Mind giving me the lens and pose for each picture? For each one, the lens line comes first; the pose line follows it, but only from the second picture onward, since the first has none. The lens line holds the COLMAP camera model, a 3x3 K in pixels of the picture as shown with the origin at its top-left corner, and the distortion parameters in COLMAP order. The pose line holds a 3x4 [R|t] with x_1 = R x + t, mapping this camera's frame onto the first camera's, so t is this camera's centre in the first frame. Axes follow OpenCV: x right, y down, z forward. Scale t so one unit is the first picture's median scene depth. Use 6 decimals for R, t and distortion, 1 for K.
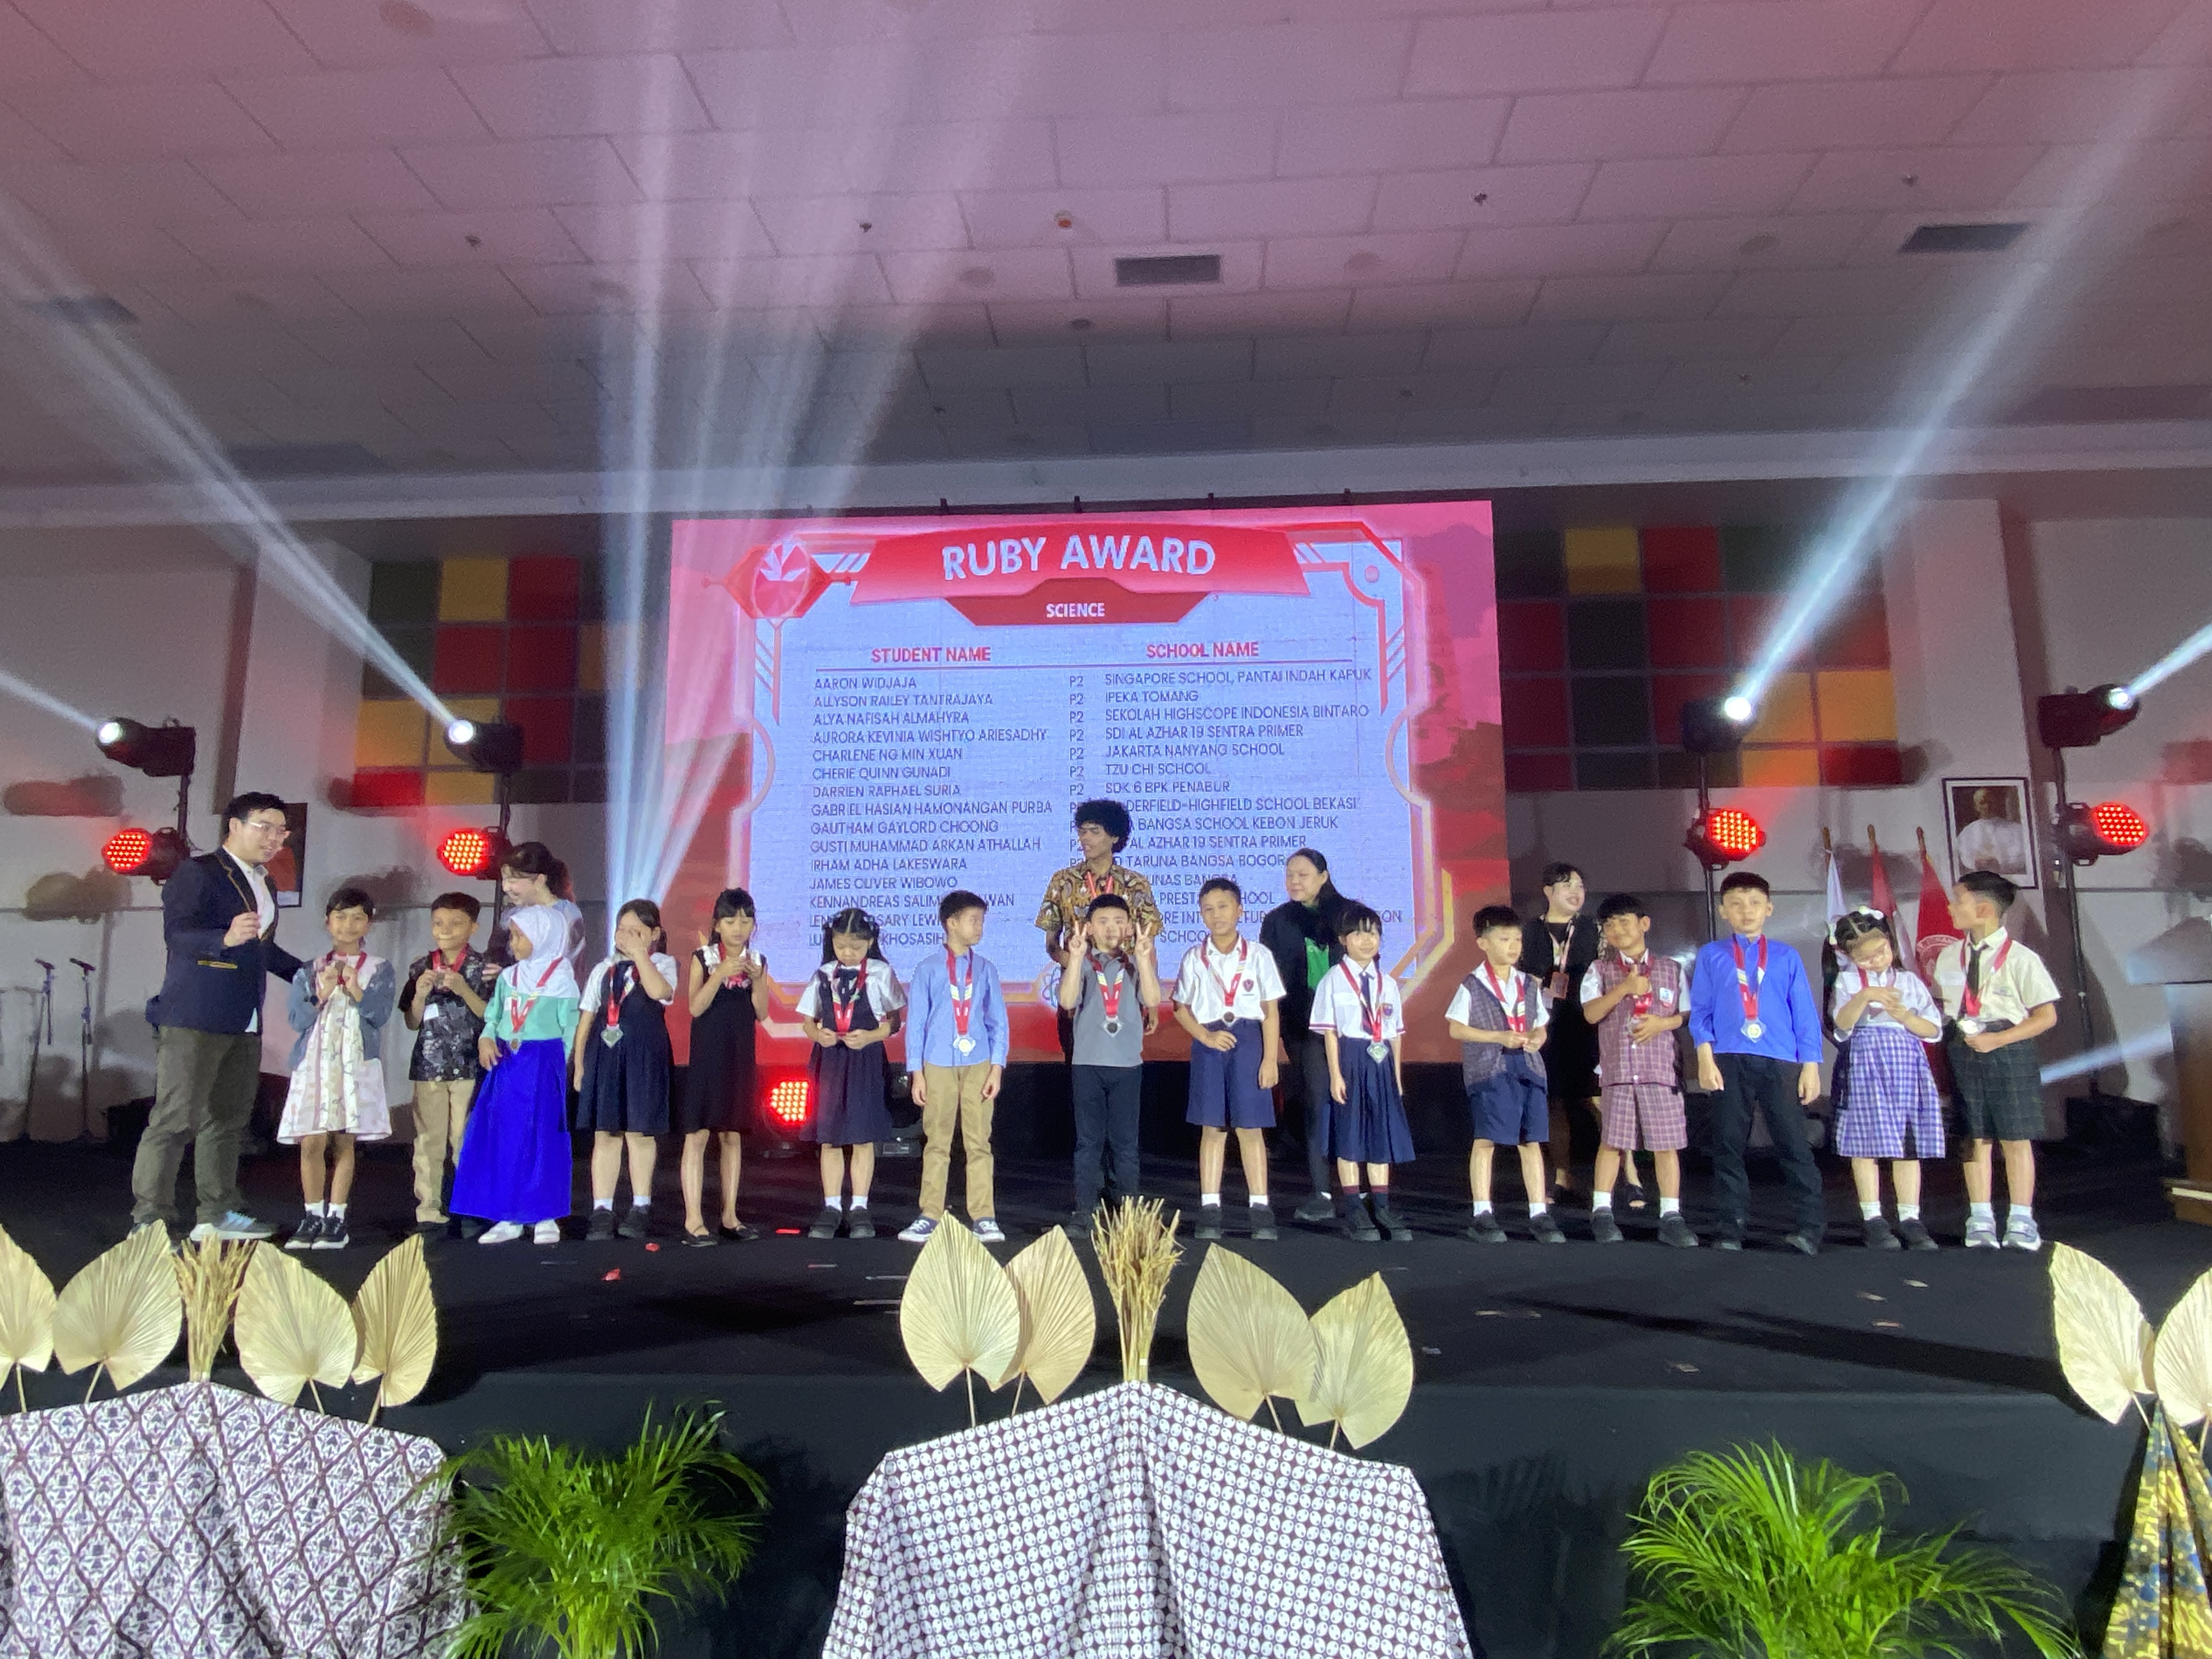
lens RADIAL K [[1376.1, 0, 1086.9], [0, 1376.1, 808.9], [0, 0, 1]] dist [0.061555, -0.070885]
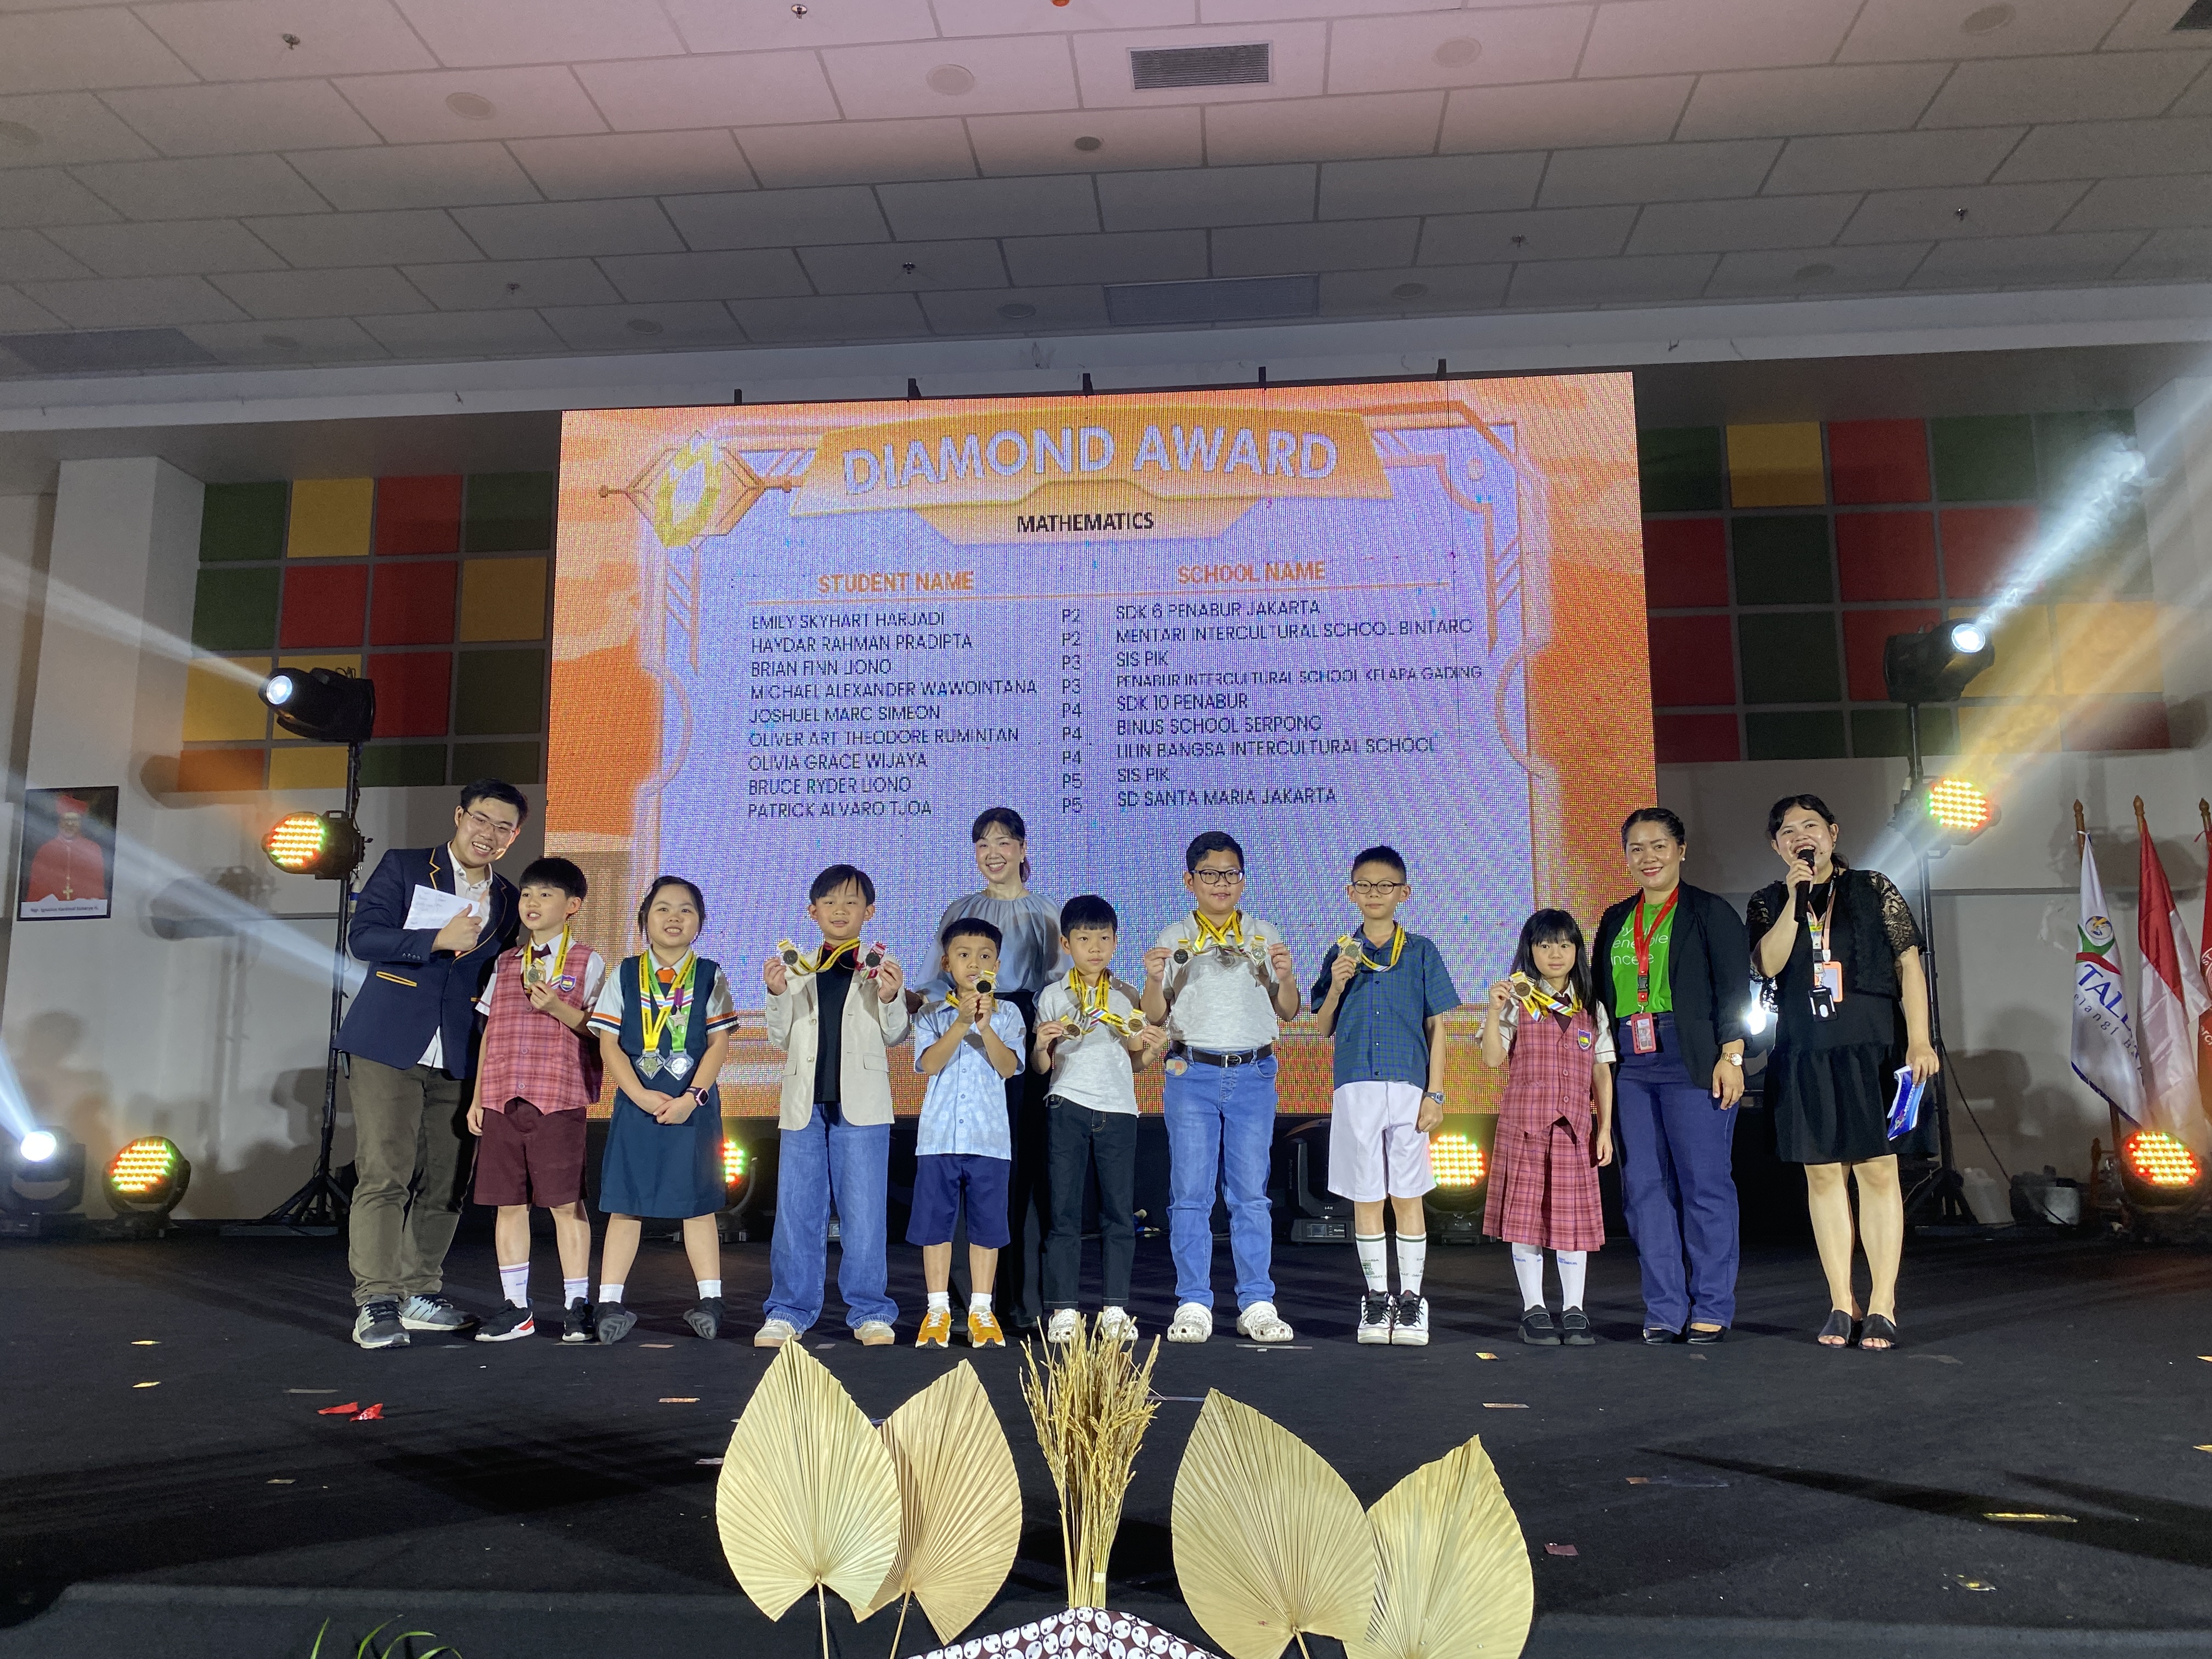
lens RADIAL K [[1668.9, 0, 1098.0], [0, 1668.9, 820.2], [0, 0, 1]] dist [0.006690, -0.001216]
pose [[0.999747, -0.005228, -0.021895, 0.058967], [0.005303, 0.999980, 0.003354, 0.057047], [0.021877, -0.003469, 0.999755, 0.253939]]
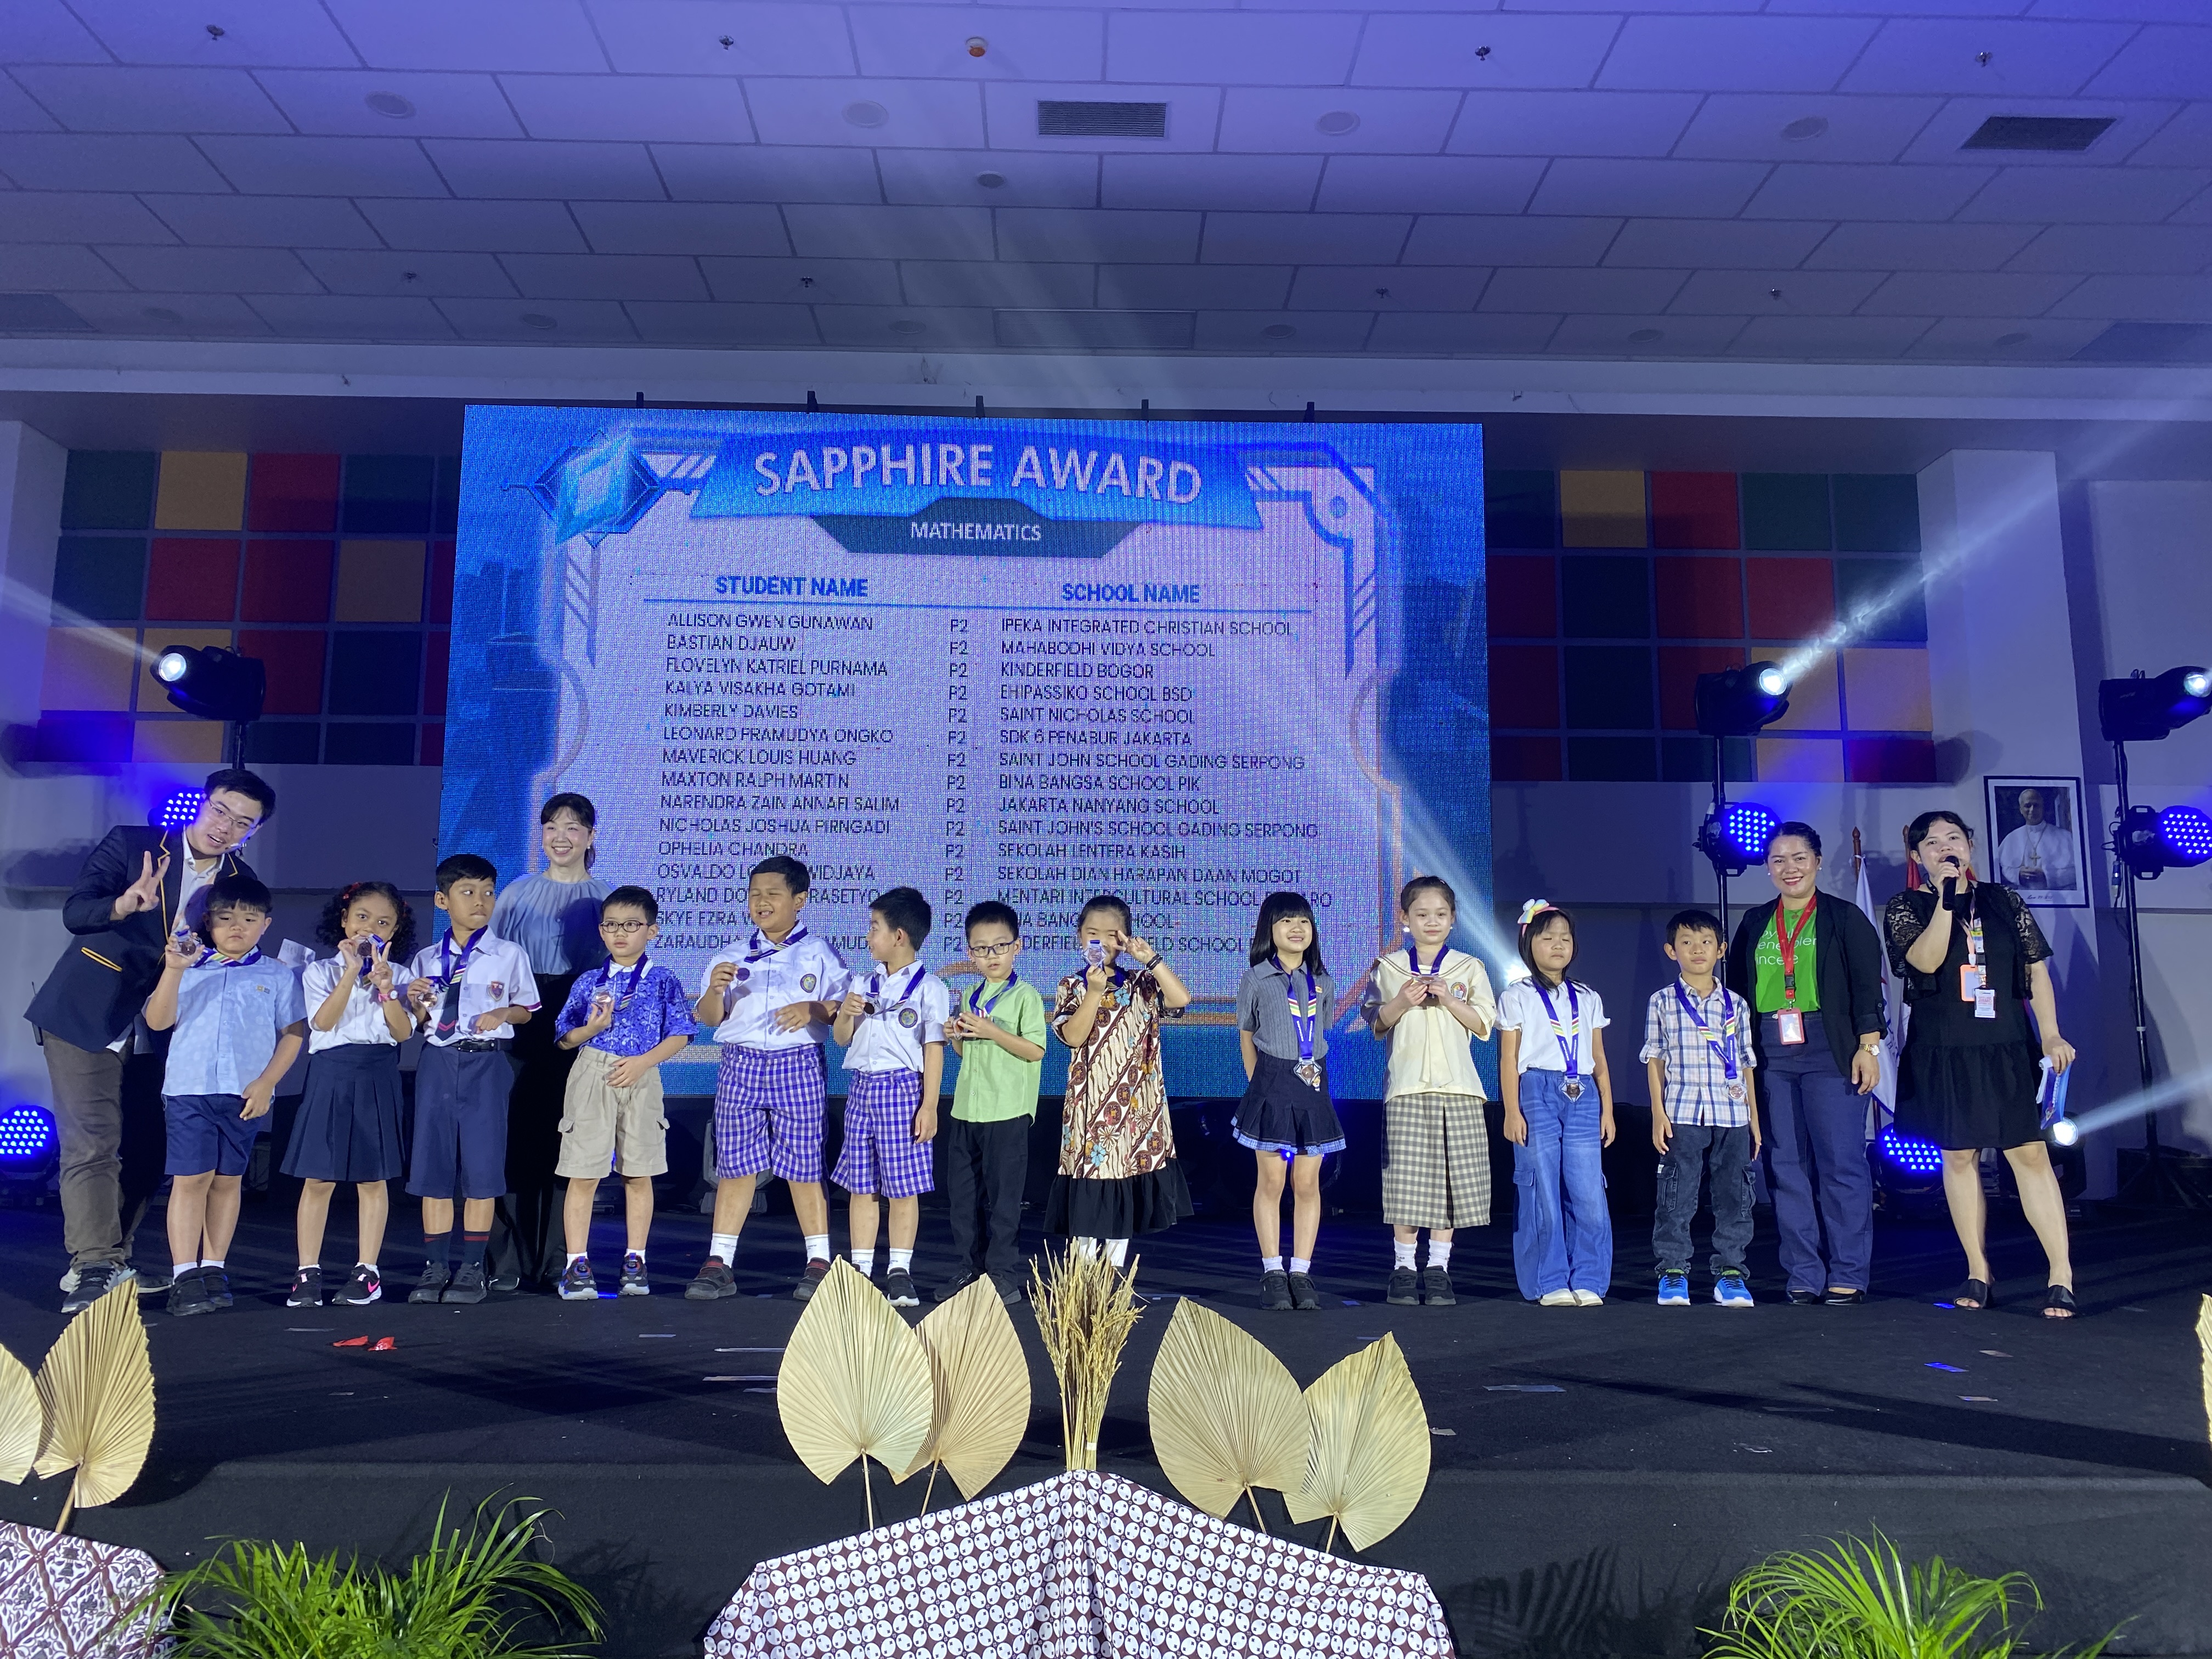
lens RADIAL K [[1669.1, 0, 1088.7], [0, 1669.1, 833.6], [0, 0, 1]] dist [0.001682, 0.007868]
pose [[0.996737, 0.023776, 0.077131, -0.042075], [-0.025009, 0.999574, 0.015061, 0.040082], [-0.076740, -0.016941, 0.996907, 0.069090]]
